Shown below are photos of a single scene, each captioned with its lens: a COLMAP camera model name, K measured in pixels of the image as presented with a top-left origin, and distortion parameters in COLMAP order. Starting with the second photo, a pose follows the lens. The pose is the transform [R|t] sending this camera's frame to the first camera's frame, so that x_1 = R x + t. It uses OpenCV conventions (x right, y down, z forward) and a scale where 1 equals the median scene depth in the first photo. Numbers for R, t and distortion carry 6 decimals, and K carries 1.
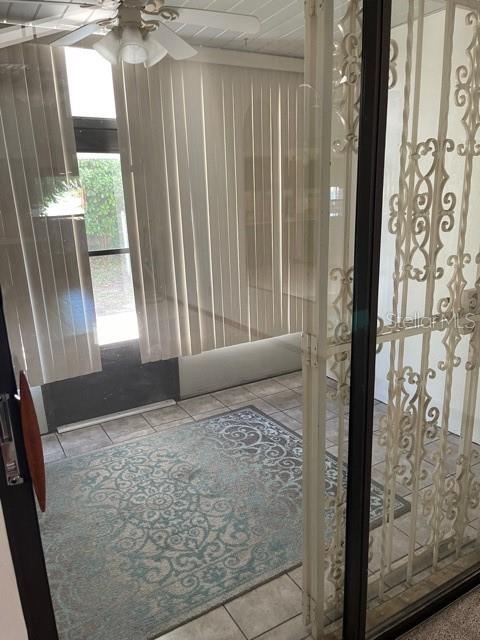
lens RADIAL K [[482.3, 0, 239.4], [0, 482.3, 322.5], [0, 0, 1]] dist [0.055330, -0.068962]
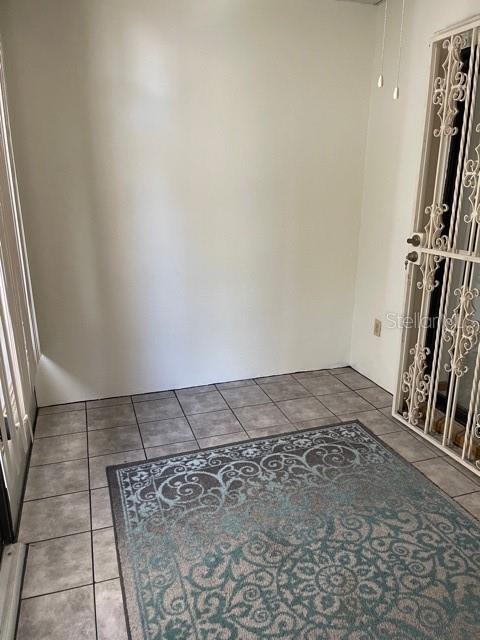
lens RADIAL K [[482.3, 0, 239.2], [0, 482.3, 320.7], [0, 0, 1]] dist [0.055330, -0.068962]
pose [[0.221589, -0.250506, 0.942414, -0.653207], [0.243463, 0.950046, 0.195290, -0.142631], [-0.944259, 0.186169, 0.271509, 0.729184]]
